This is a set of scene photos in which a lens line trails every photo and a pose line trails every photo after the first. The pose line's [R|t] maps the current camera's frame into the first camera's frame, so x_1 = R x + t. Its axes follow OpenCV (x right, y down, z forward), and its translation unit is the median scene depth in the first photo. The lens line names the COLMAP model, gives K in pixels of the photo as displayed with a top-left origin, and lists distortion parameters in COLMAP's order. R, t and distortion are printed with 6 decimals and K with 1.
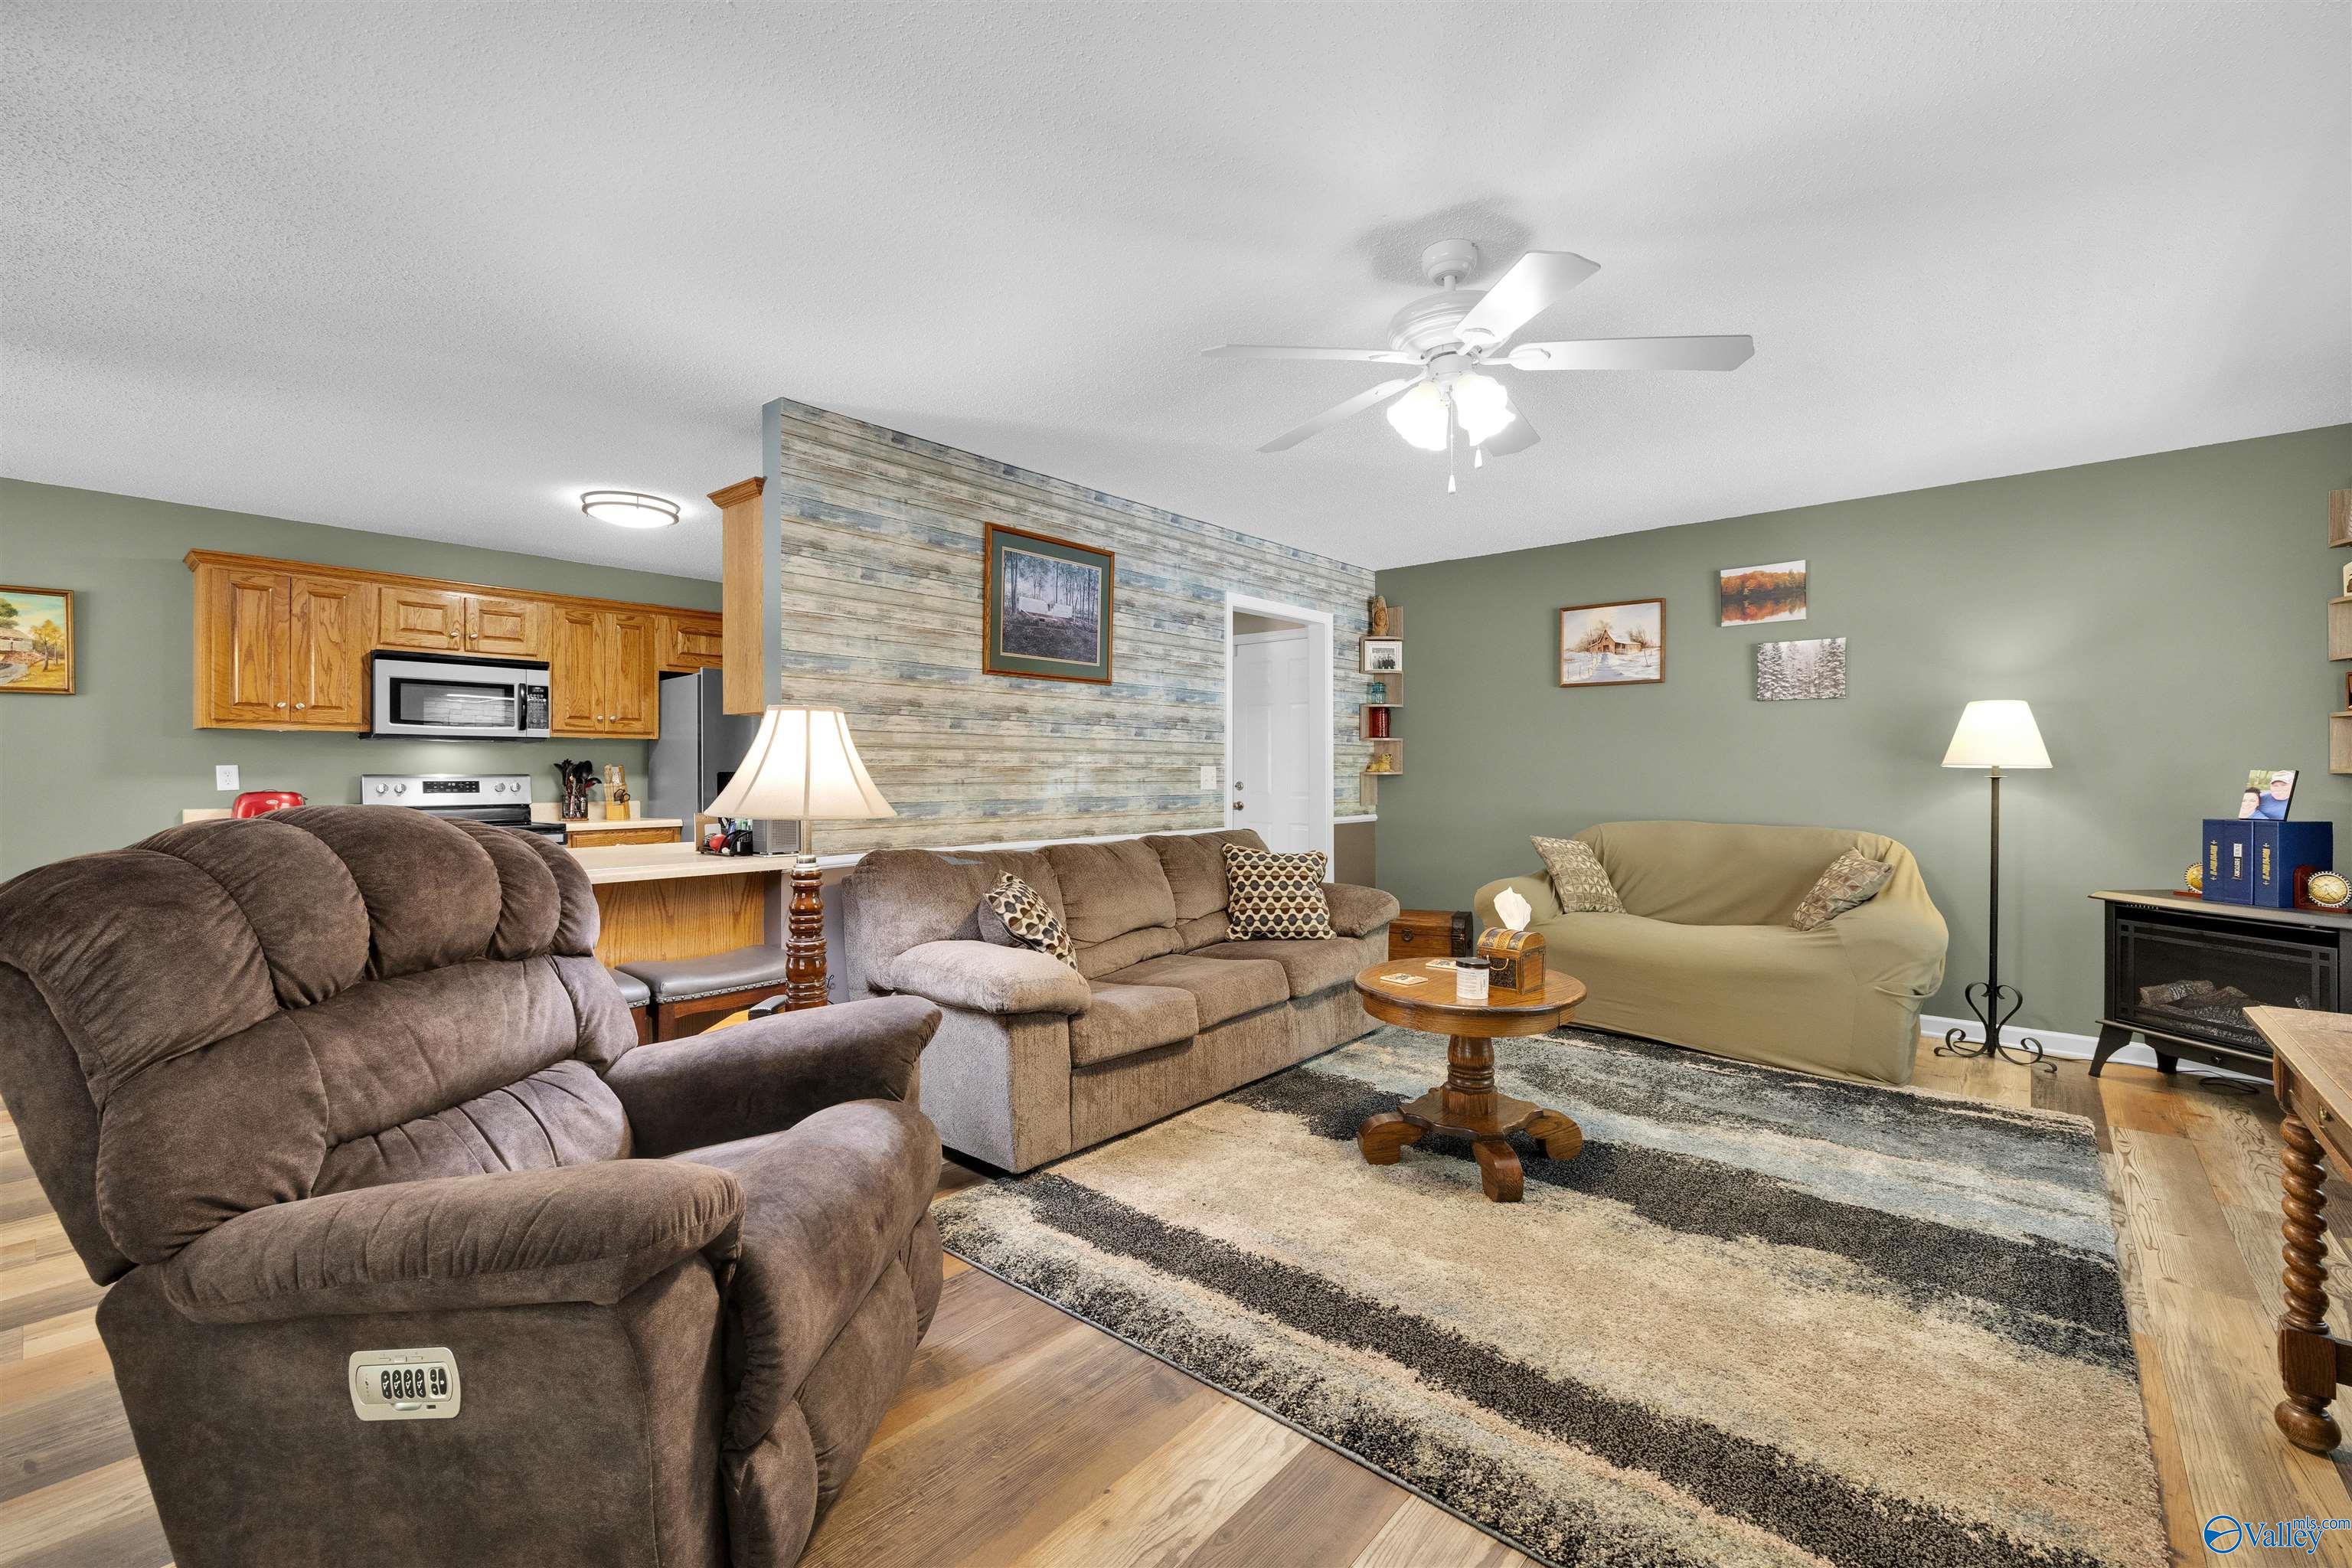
lens RADIAL K [[1008.8, 0, 1146.0], [0, 1008.8, 773.4], [0, 0, 1]] dist [0.005230, -0.000148]
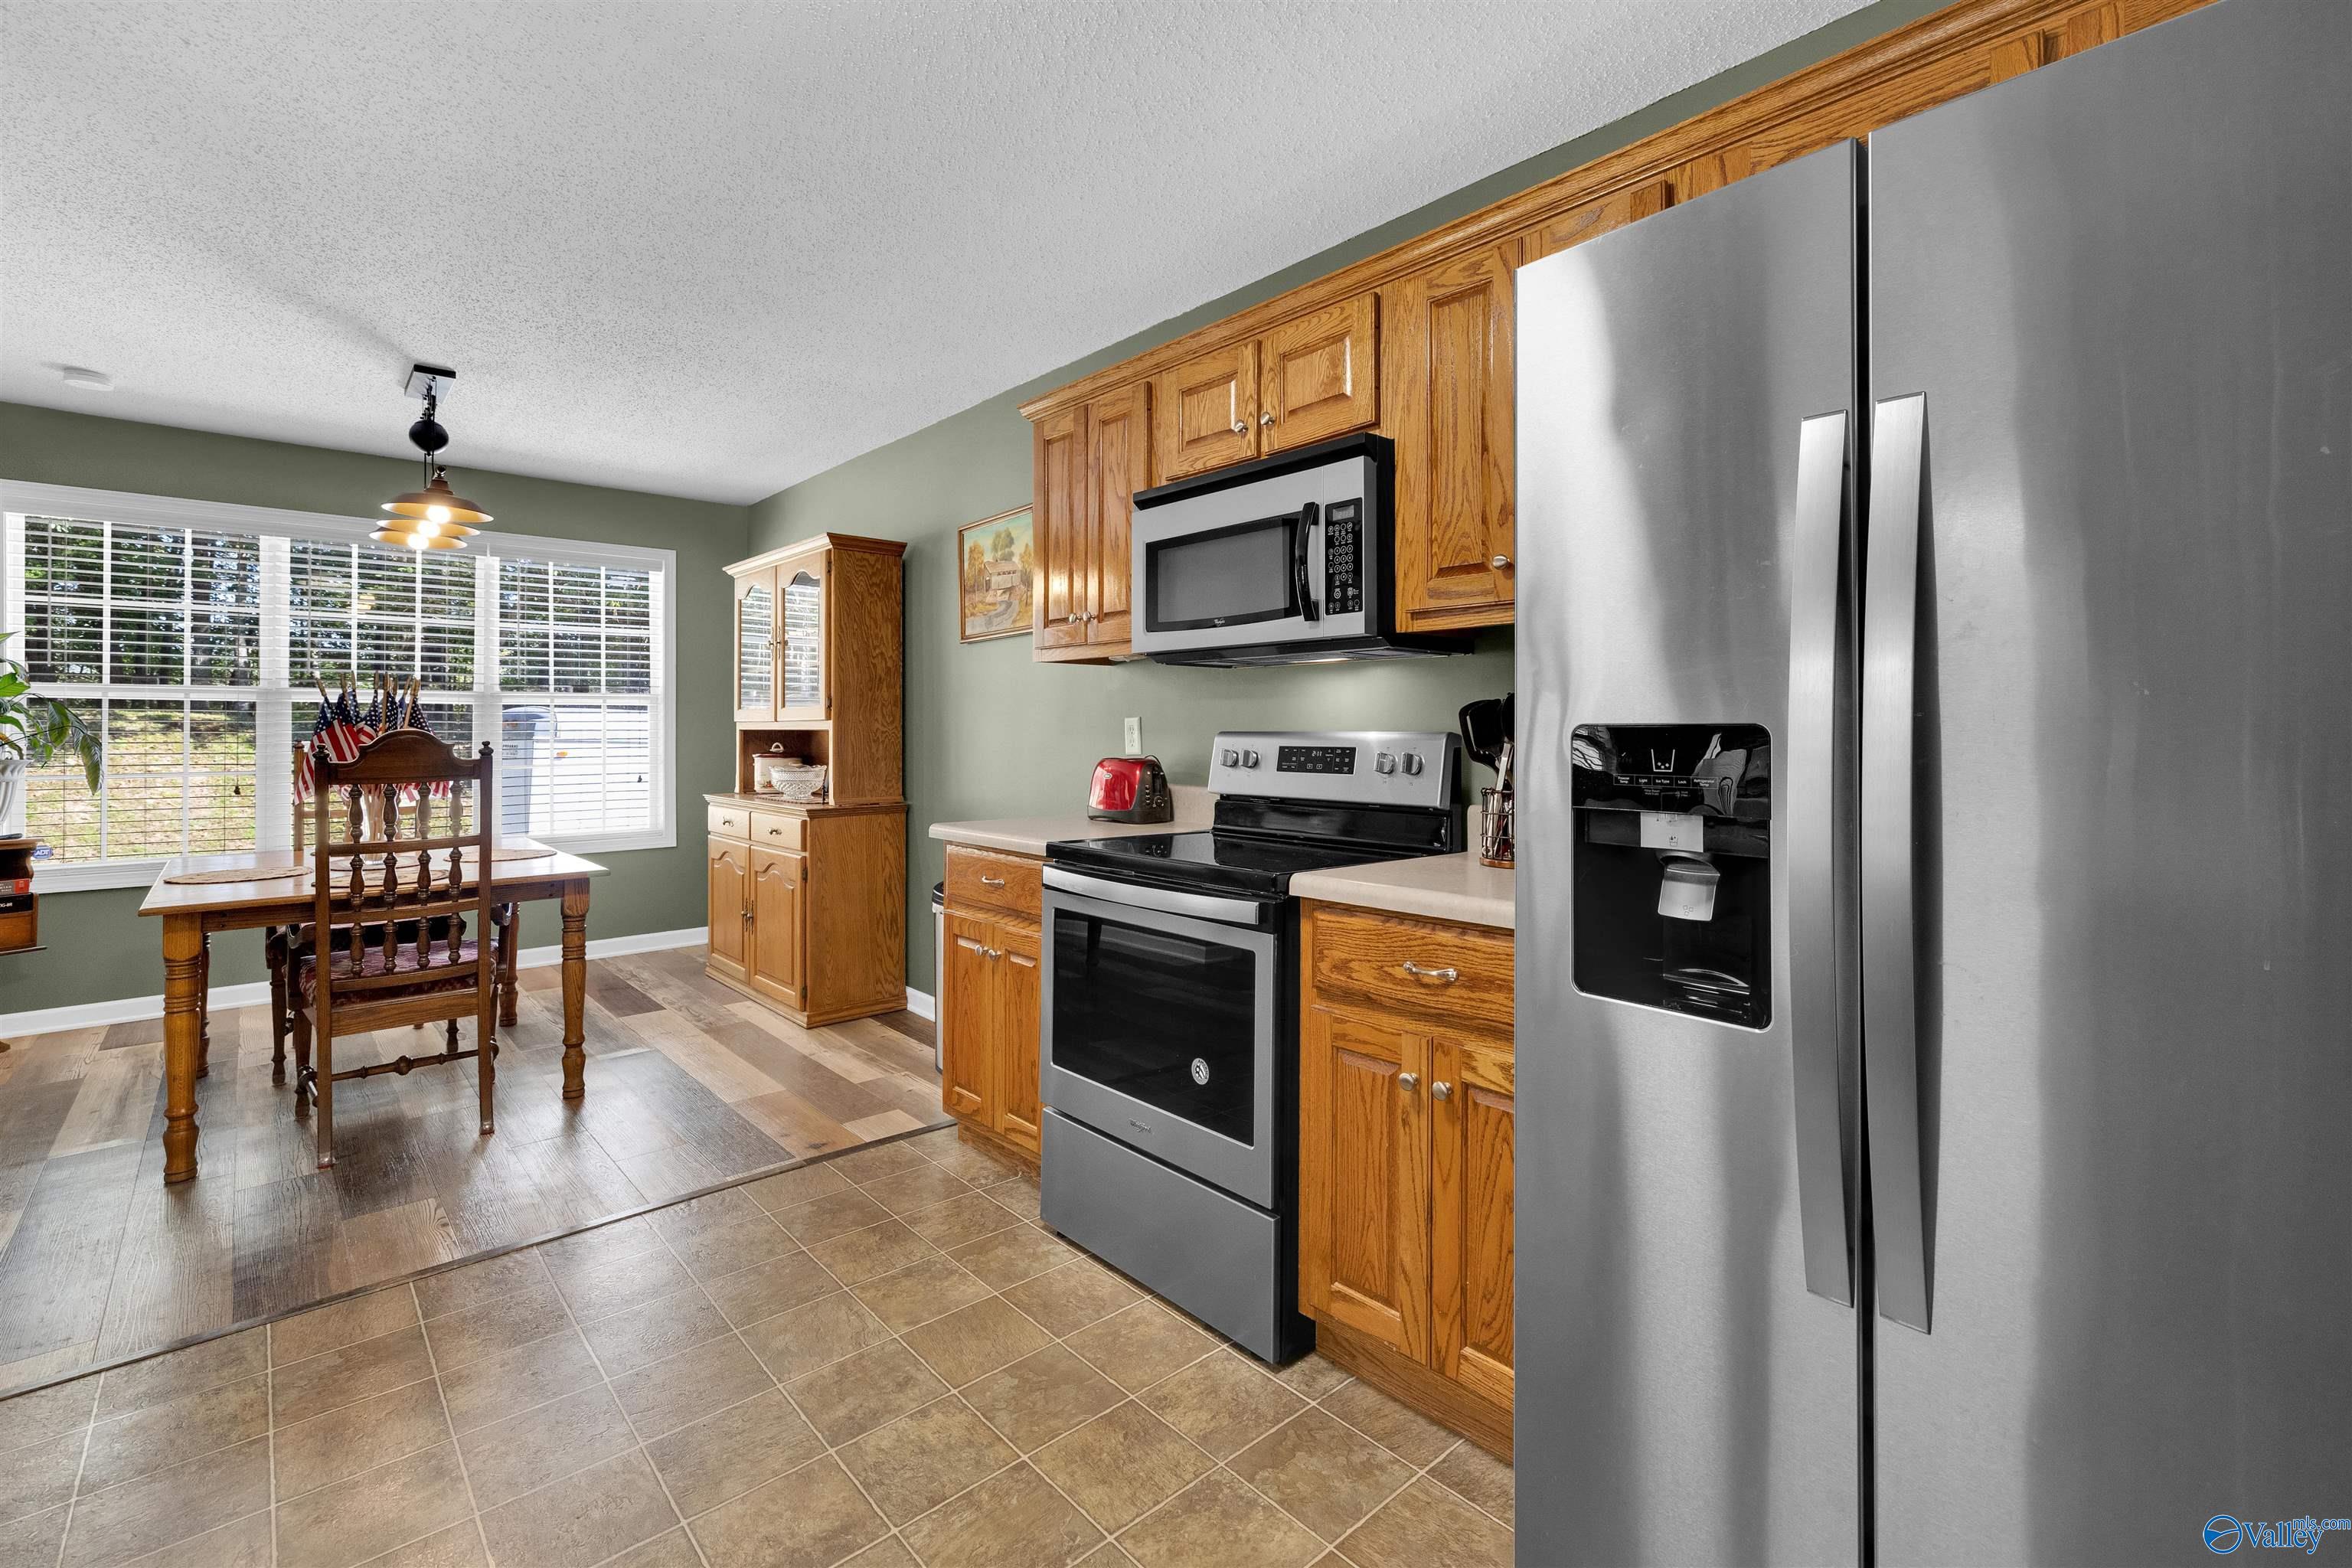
lens RADIAL K [[1008.8, 0, 1183.2], [0, 1008.8, 719.0], [0, 0, 1]] dist [0.005230, -0.000148]
pose [[-0.099631, -0.007810, -0.994994, -0.232314], [0.000181, 0.999969, -0.007867, -0.001064], [0.995024, -0.000964, -0.099627, 1.072020]]
